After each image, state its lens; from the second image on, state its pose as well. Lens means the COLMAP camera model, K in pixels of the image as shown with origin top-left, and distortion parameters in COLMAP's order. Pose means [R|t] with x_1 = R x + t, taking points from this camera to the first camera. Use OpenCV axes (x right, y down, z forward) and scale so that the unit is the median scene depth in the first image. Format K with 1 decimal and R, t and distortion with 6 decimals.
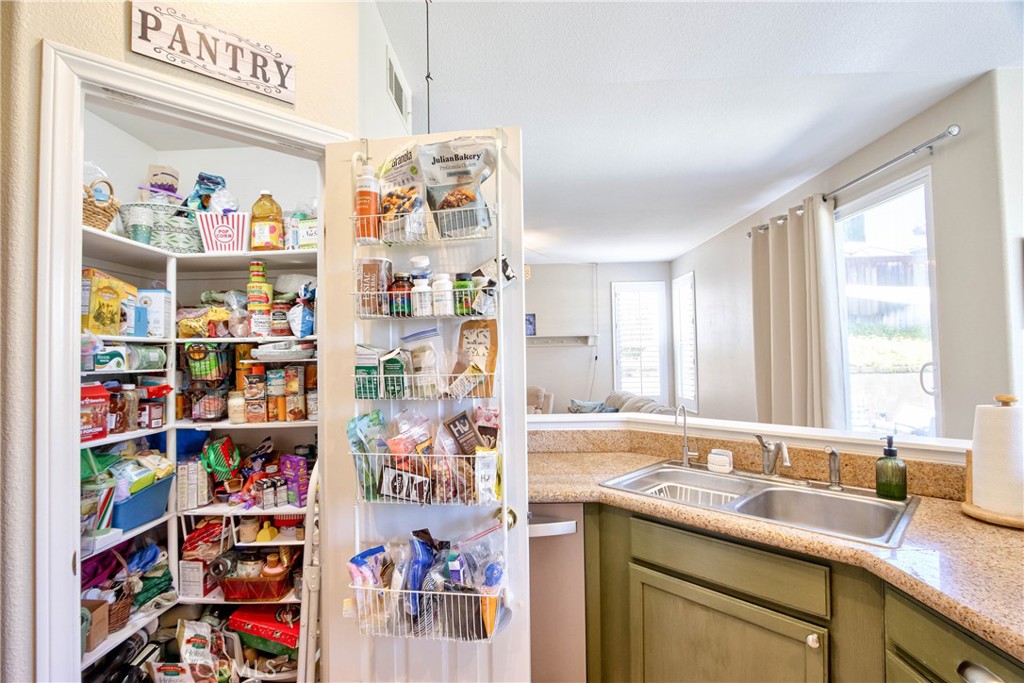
lens RADIAL K [[490.4, 0, 512.0], [0, 490.4, 341.5], [0, 0, 1]] dist [-0.002978, 0.000801]
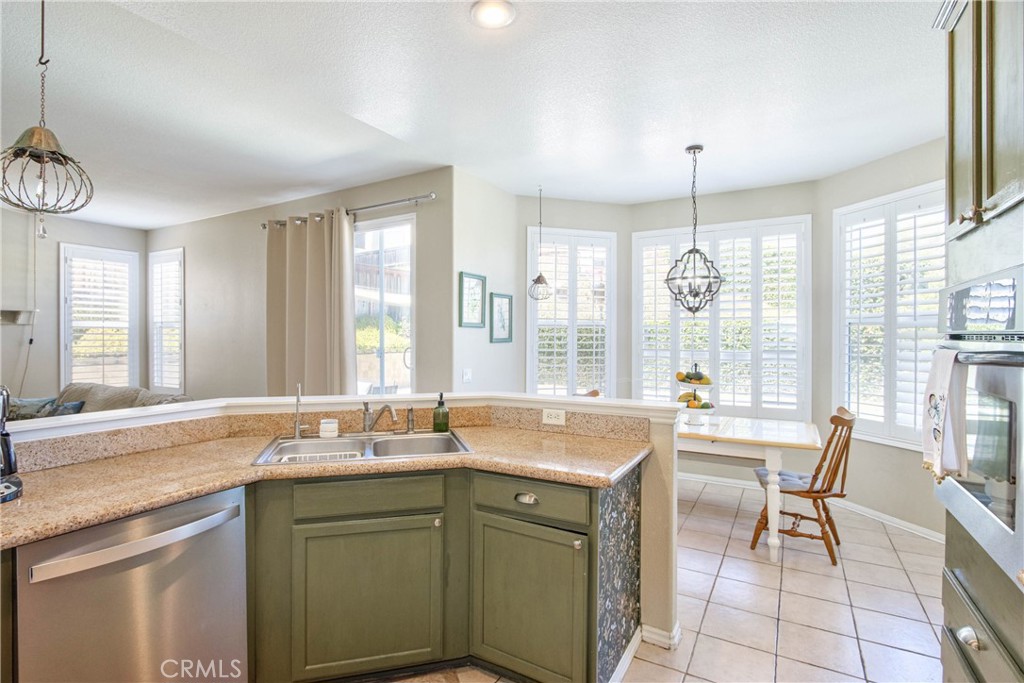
lens RADIAL K [[490.4, 0, 512.0], [0, 490.4, 341.5], [0, 0, 1]] dist [-0.002978, 0.000801]
pose [[0.487420, 0.006370, 0.873144, -0.293503], [-0.034642, 0.999327, 0.012048, -0.001004], [-0.872480, -0.036120, 0.487313, 0.015804]]
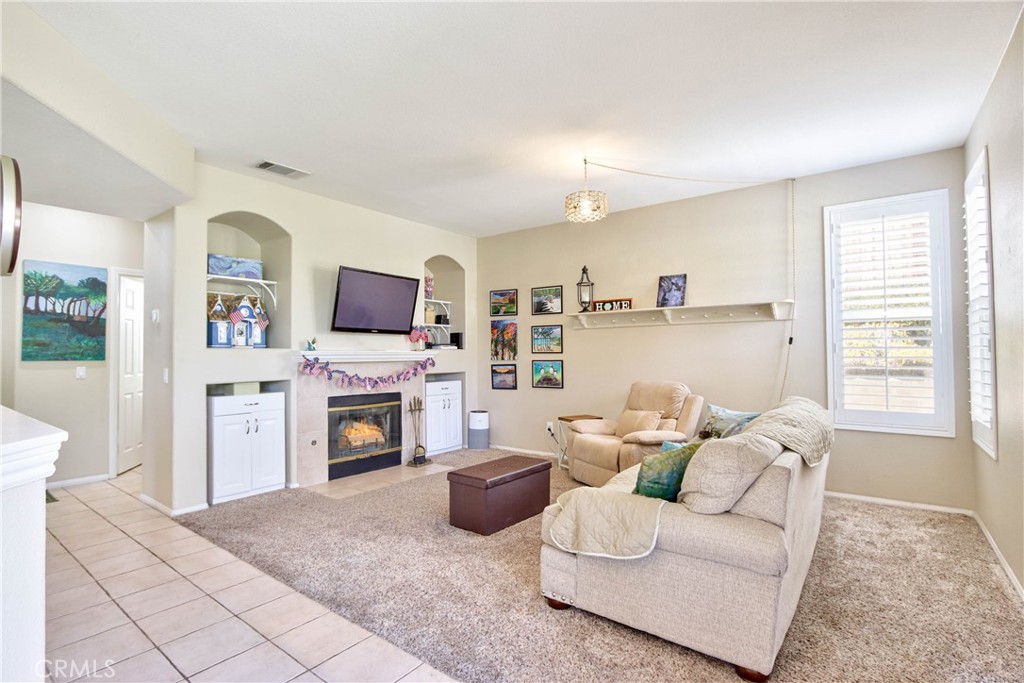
lens RADIAL K [[490.4, 0, 512.0], [0, 490.4, 341.5], [0, 0, 1]] dist [-0.002978, 0.000801]
pose [[0.804612, -0.000703, -0.593800, 0.617397], [0.008775, 0.999904, 0.010708, 0.063028], [0.593736, -0.013826, 0.804541, 0.810584]]
